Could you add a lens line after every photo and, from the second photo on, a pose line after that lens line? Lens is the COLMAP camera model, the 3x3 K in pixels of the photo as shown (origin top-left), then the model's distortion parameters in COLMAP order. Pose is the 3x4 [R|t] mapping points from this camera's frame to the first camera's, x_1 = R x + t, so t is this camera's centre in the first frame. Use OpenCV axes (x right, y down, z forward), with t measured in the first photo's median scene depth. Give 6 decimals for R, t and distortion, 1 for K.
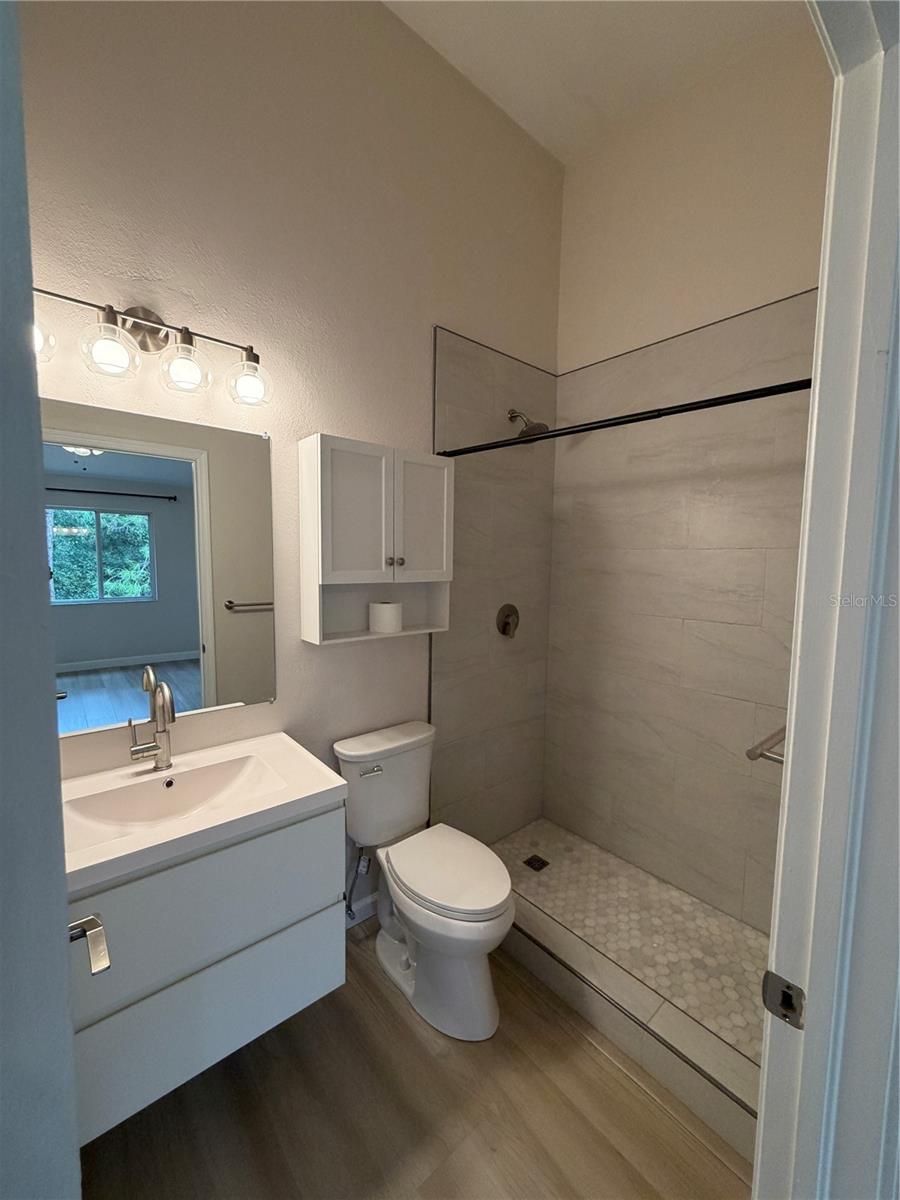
lens RADIAL K [[482.2, 0, 449.3], [0, 482.2, 597.8], [0, 0, 1]] dist [-0.000016, 0.001024]
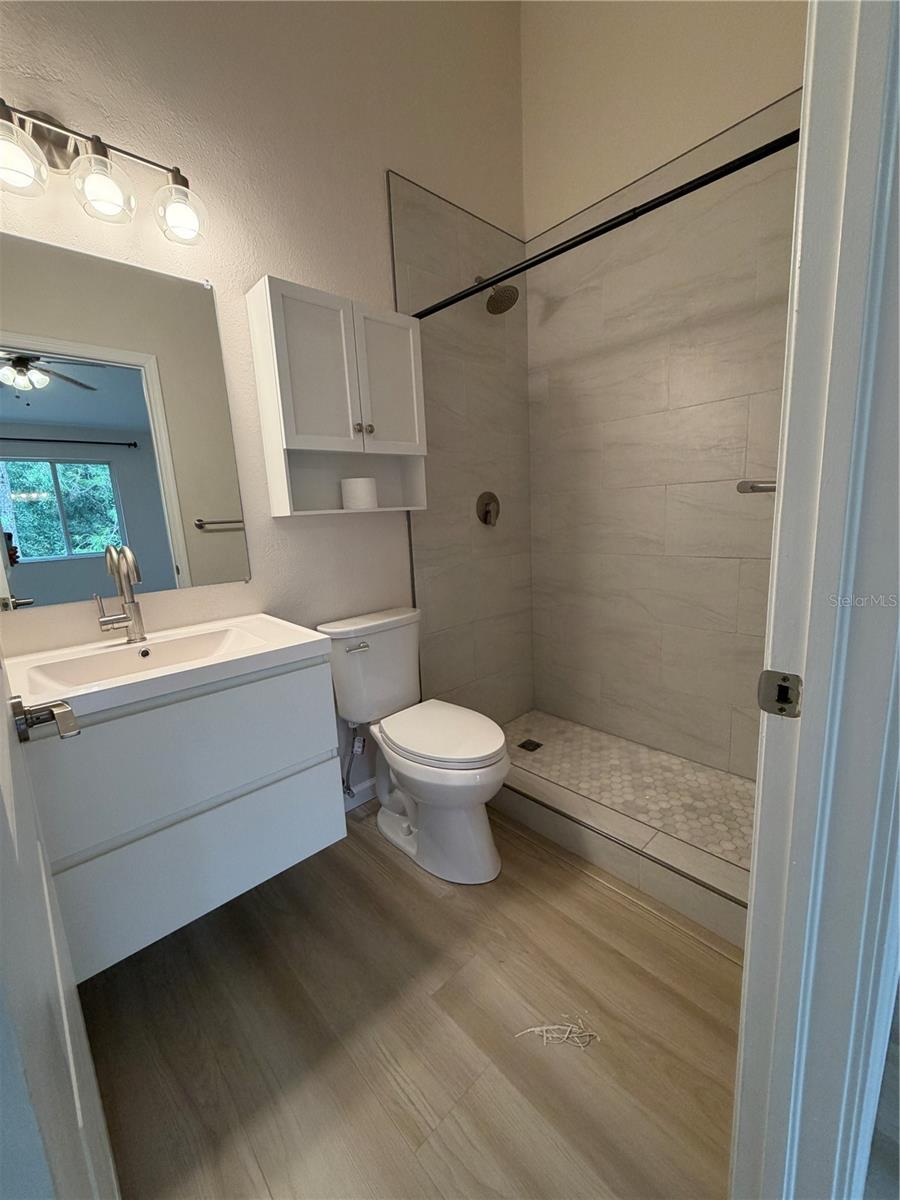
lens RADIAL K [[482.2, 0, 448.8], [0, 482.2, 597.0], [0, 0, 1]] dist [-0.000016, 0.001024]
pose [[0.997103, -0.070992, 0.027324, 0.004619], [0.068188, 0.993364, 0.092618, 0.180451], [-0.033718, -0.090486, 0.995327, 0.025268]]
